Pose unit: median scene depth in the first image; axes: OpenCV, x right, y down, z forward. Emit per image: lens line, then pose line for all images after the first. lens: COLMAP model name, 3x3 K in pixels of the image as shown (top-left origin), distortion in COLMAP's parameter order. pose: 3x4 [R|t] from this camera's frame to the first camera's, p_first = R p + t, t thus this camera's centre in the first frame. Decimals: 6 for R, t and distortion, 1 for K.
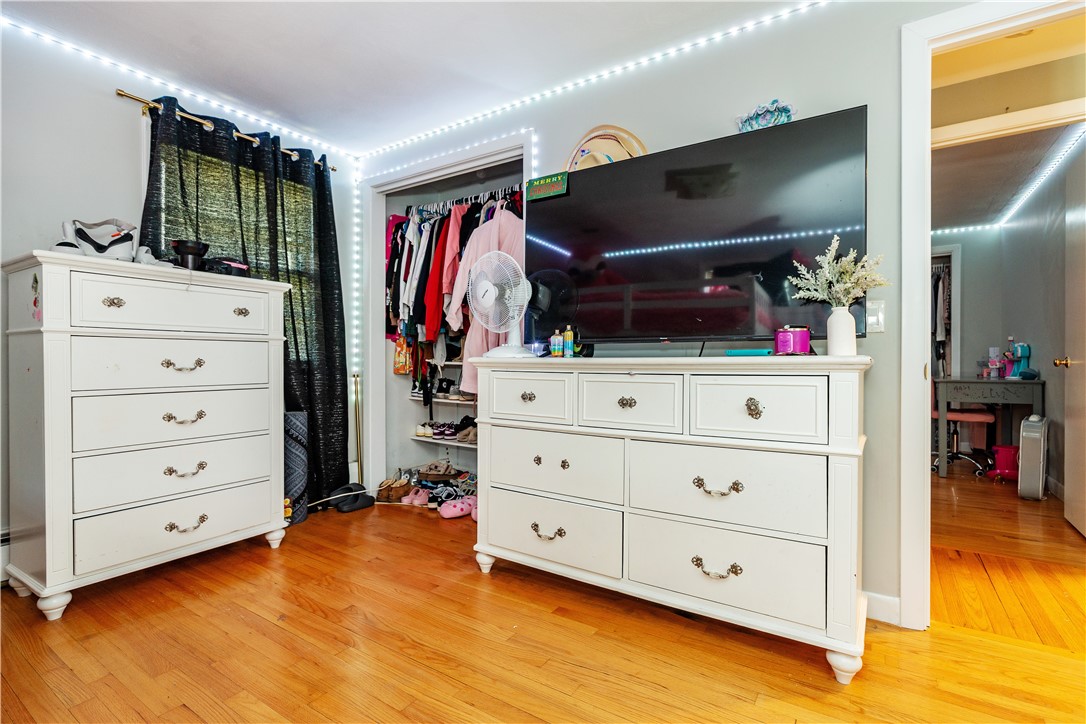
lens RADIAL K [[504.6, 0, 540.6], [0, 504.6, 361.0], [0, 0, 1]] dist [-0.001267, 0.000307]
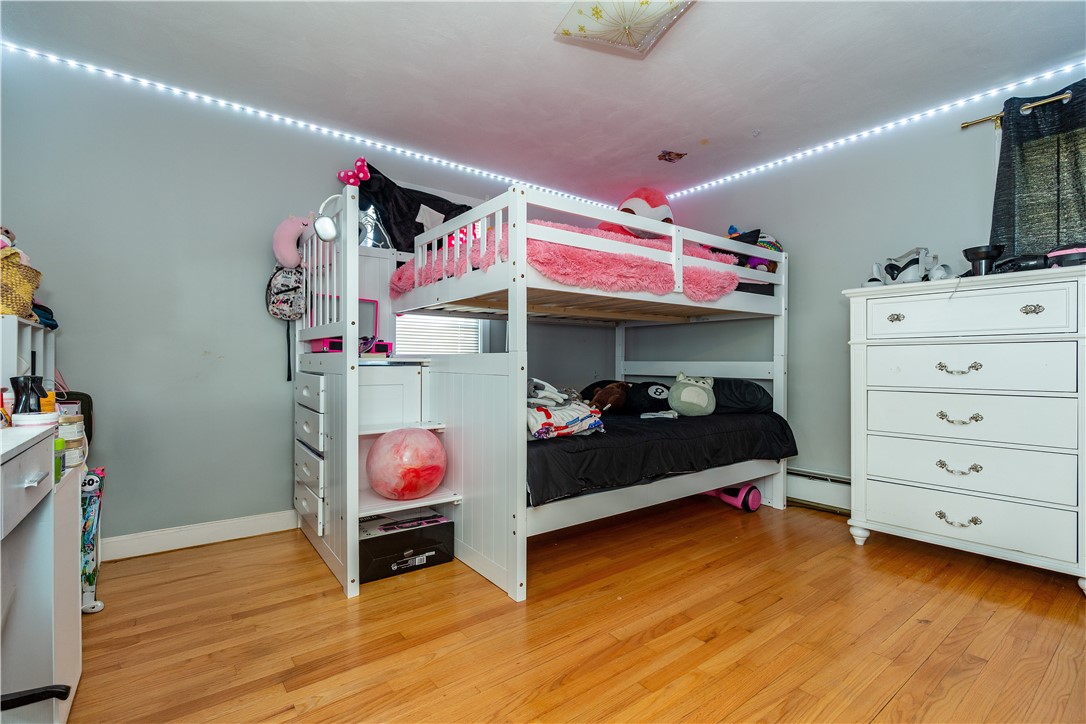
lens RADIAL K [[504.6, 0, 539.7], [0, 504.6, 362.6], [0, 0, 1]] dist [-0.001267, 0.000307]
pose [[-0.335227, 0.000062, -0.942137, 0.614488], [-0.001705, 0.999998, 0.000672, -0.003268], [0.942136, 0.001831, -0.335226, 0.553871]]
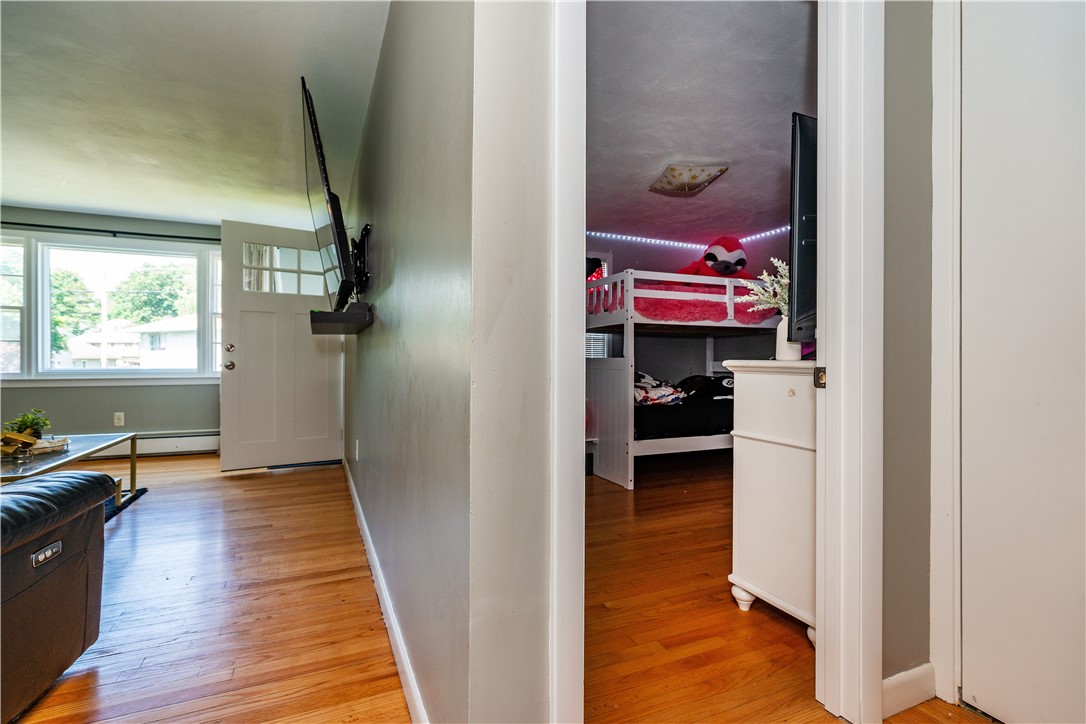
lens RADIAL K [[504.6, 0, 545.6], [0, 504.6, 363.3], [0, 0, 1]] dist [-0.001267, 0.000307]
pose [[-0.534348, 0.001865, -0.845263, 1.778927], [-0.000508, 0.999997, 0.002528, -0.006753], [0.845265, 0.001780, -0.534345, 1.067568]]
